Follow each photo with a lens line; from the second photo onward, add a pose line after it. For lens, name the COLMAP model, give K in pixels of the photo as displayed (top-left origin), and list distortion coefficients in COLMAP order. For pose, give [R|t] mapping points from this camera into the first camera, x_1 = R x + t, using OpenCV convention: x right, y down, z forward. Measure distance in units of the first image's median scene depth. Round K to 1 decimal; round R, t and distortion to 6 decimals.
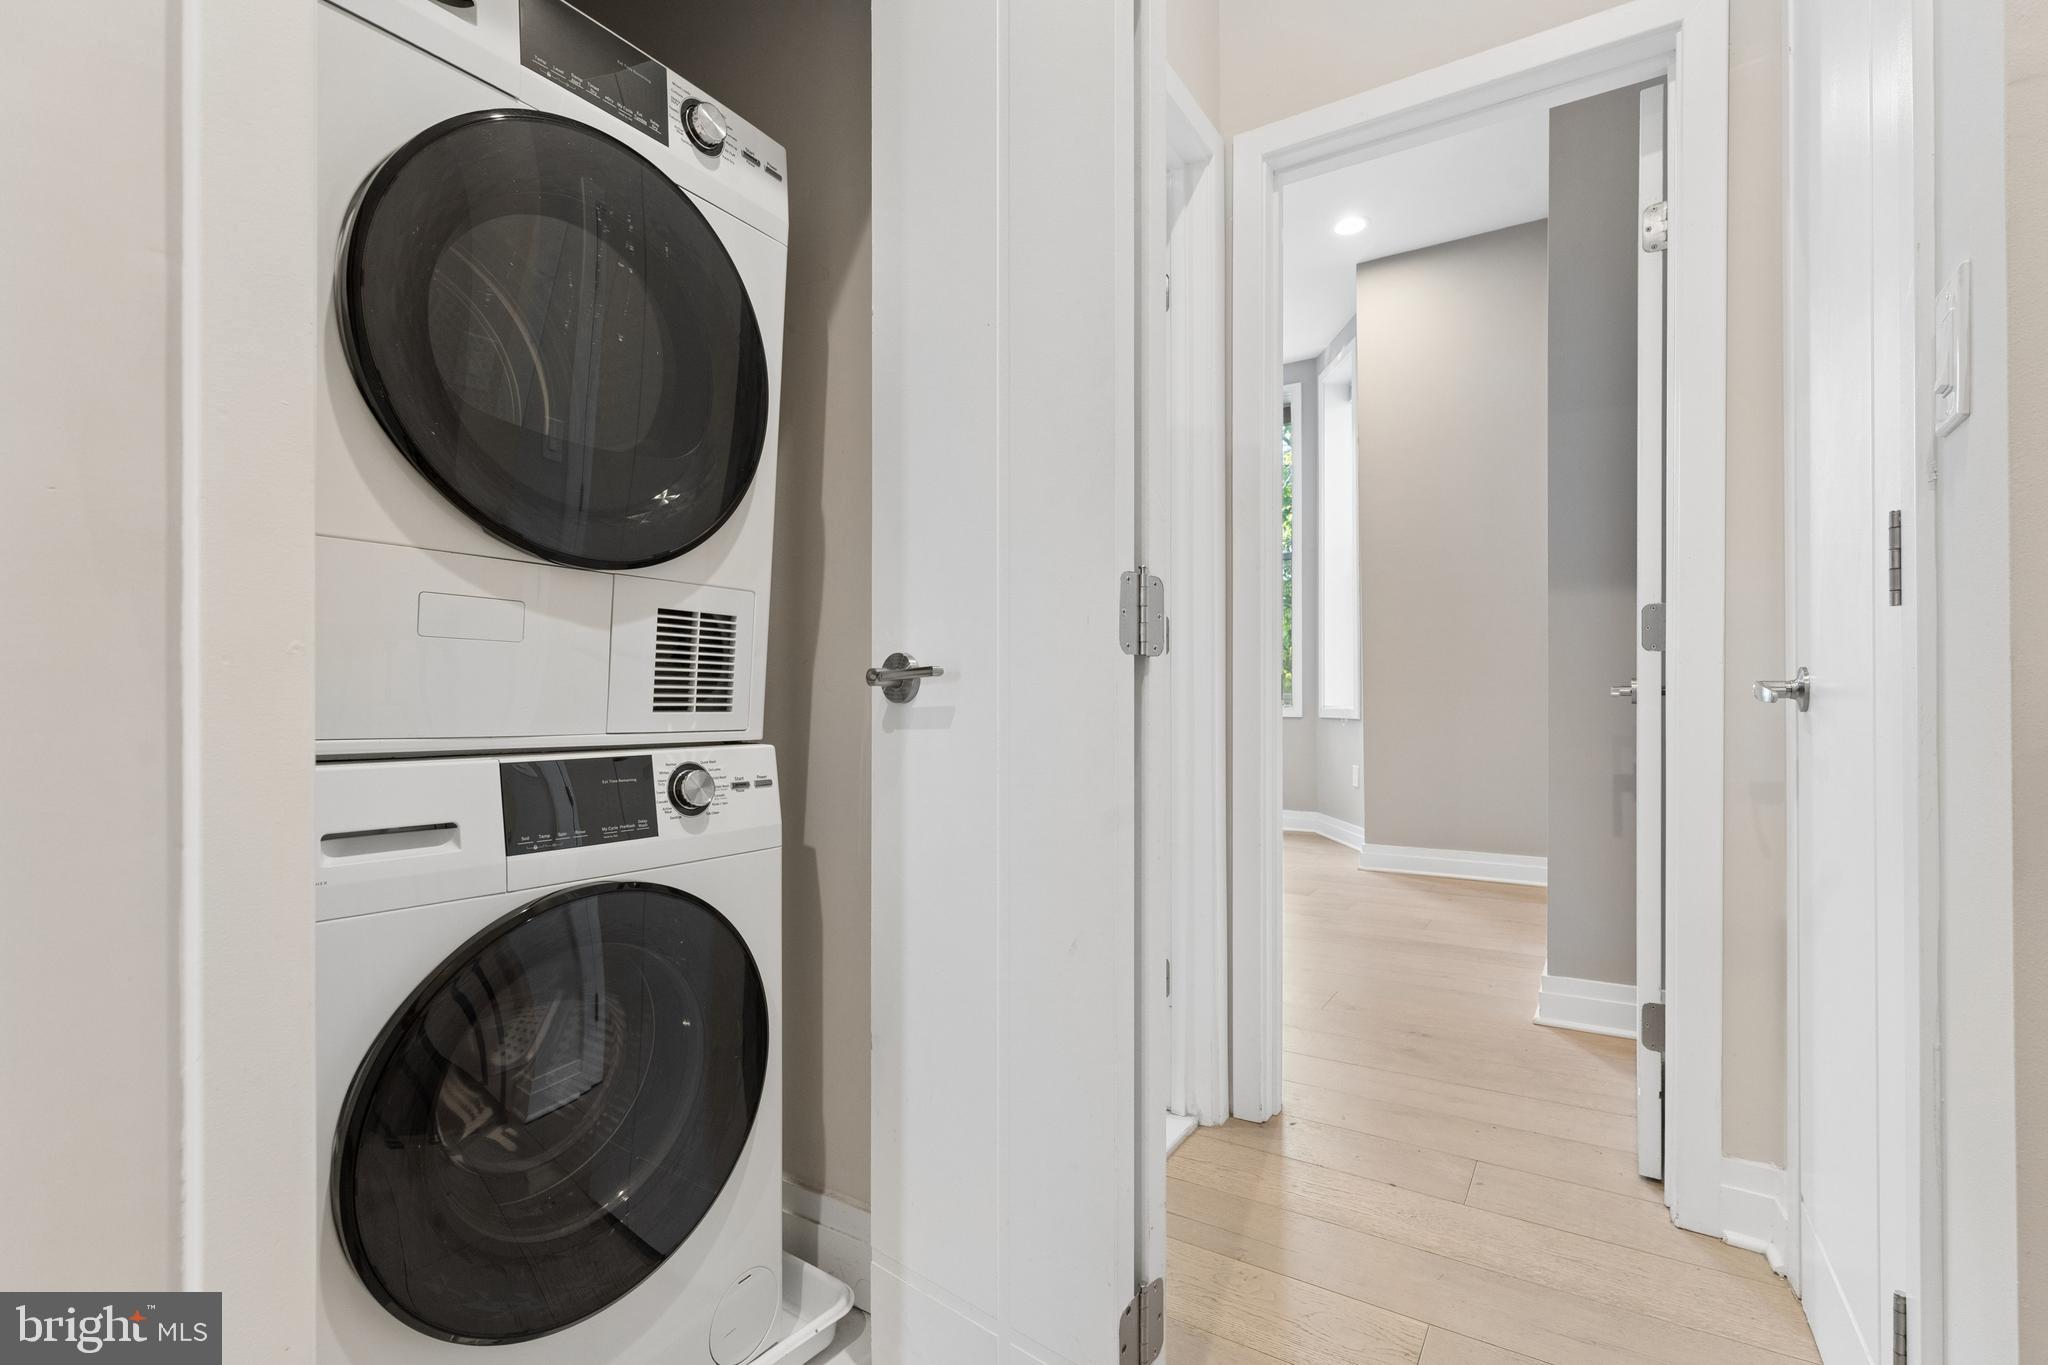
lens RADIAL K [[933.8, 0, 1023.0], [0, 933.8, 682.8], [0, 0, 1]] dist [0.002500, 0.000290]
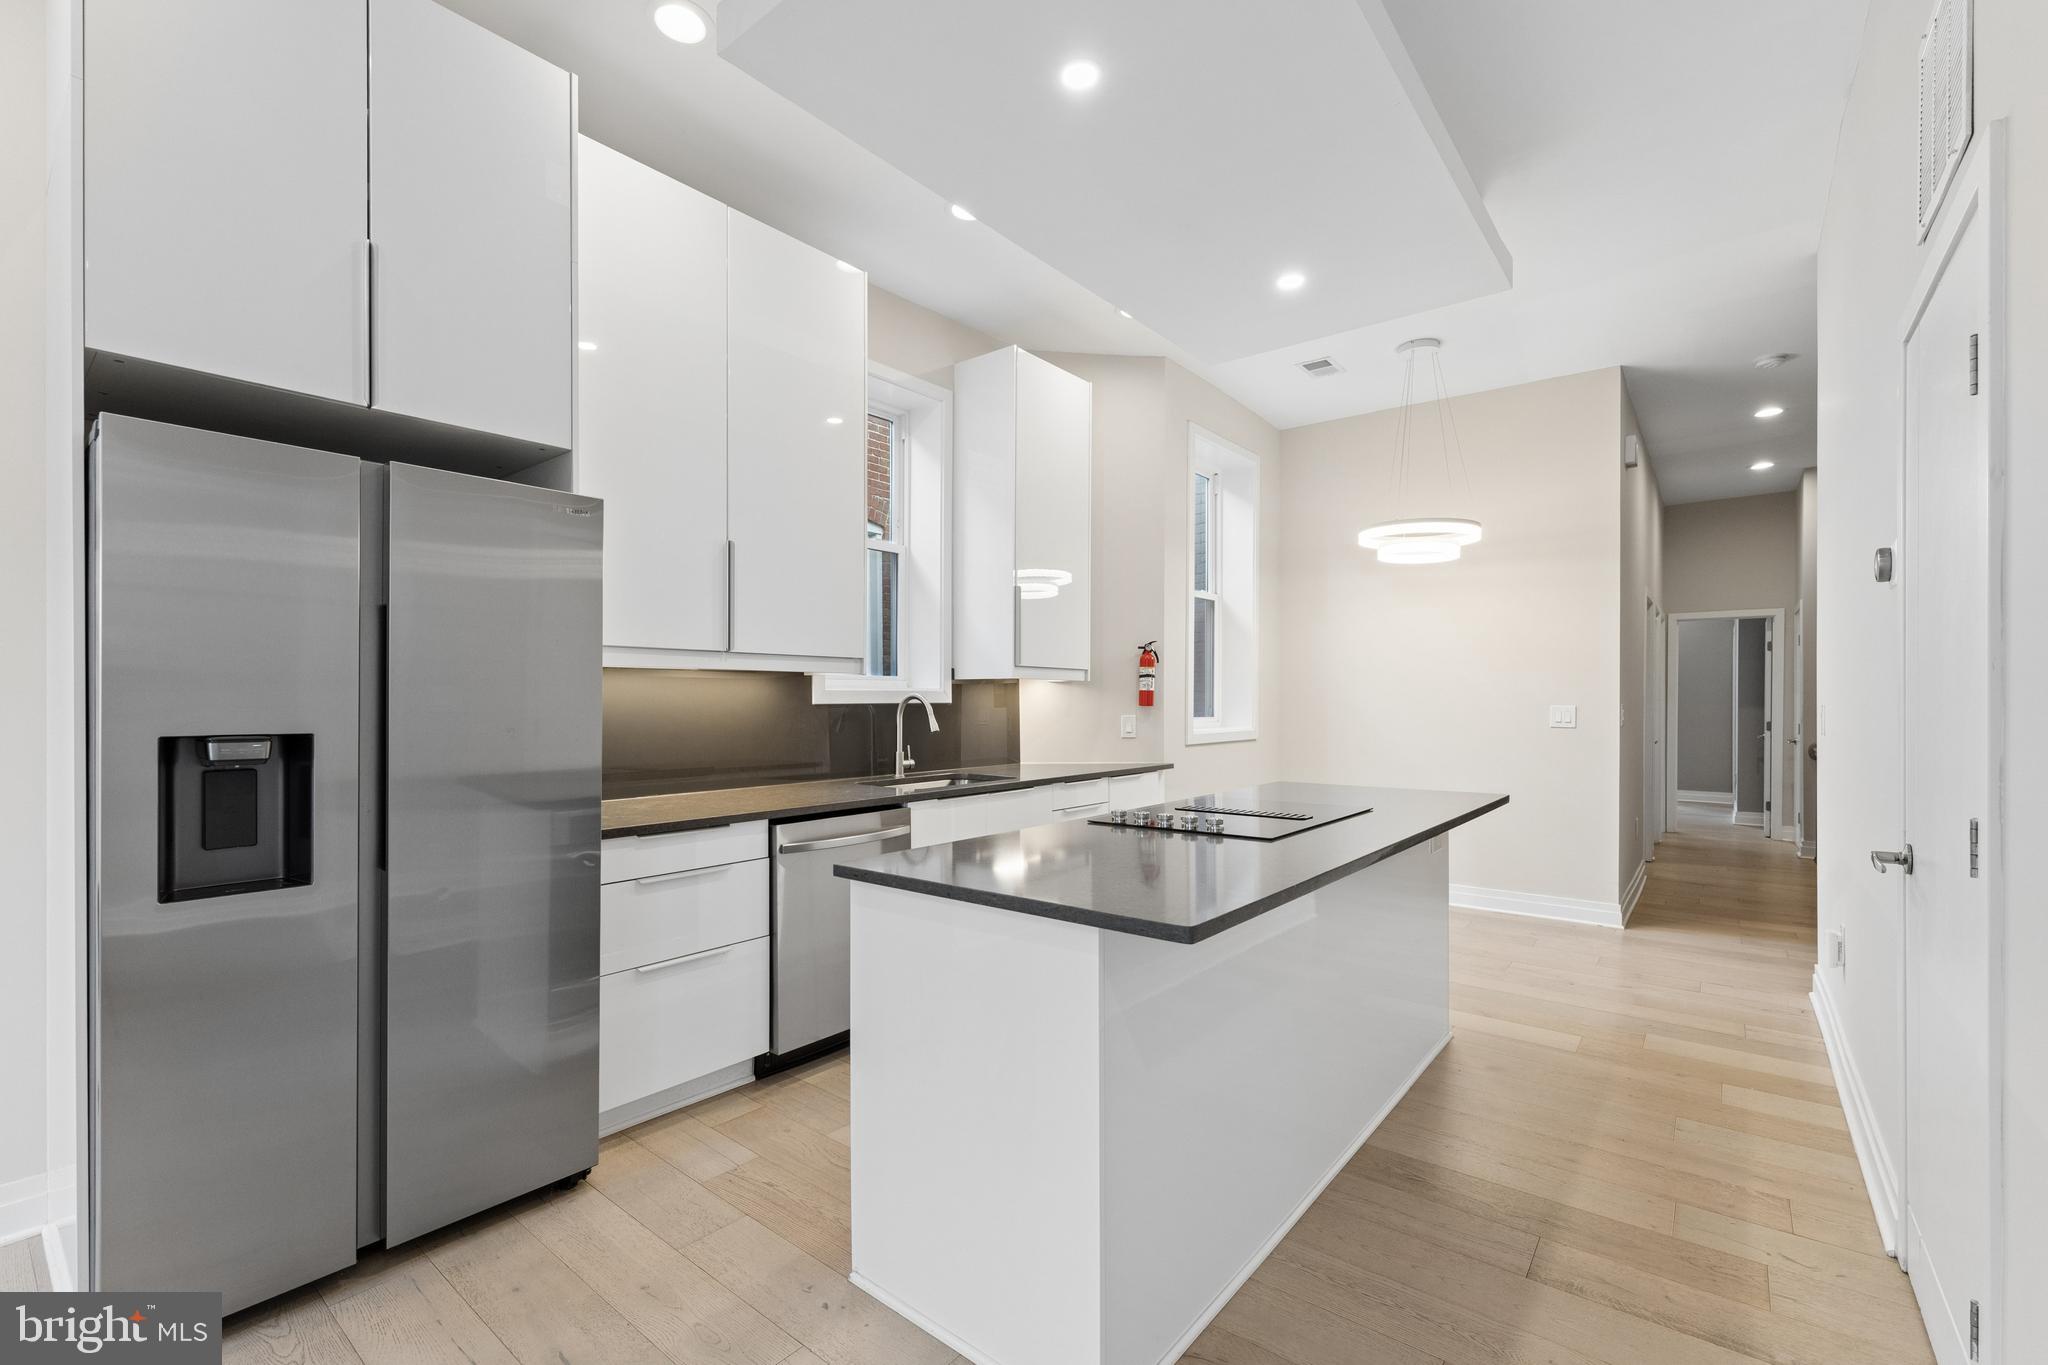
lens RADIAL K [[888.7, 0, 1023.7], [0, 888.7, 709.9], [0, 0, 1]] dist [-0.001862, -0.000345]
pose [[0.994325, 0.004873, -0.106274, -2.118533], [-0.004790, 0.999988, 0.001037, -0.096724], [0.106278, -0.000522, 0.994336, -3.153636]]
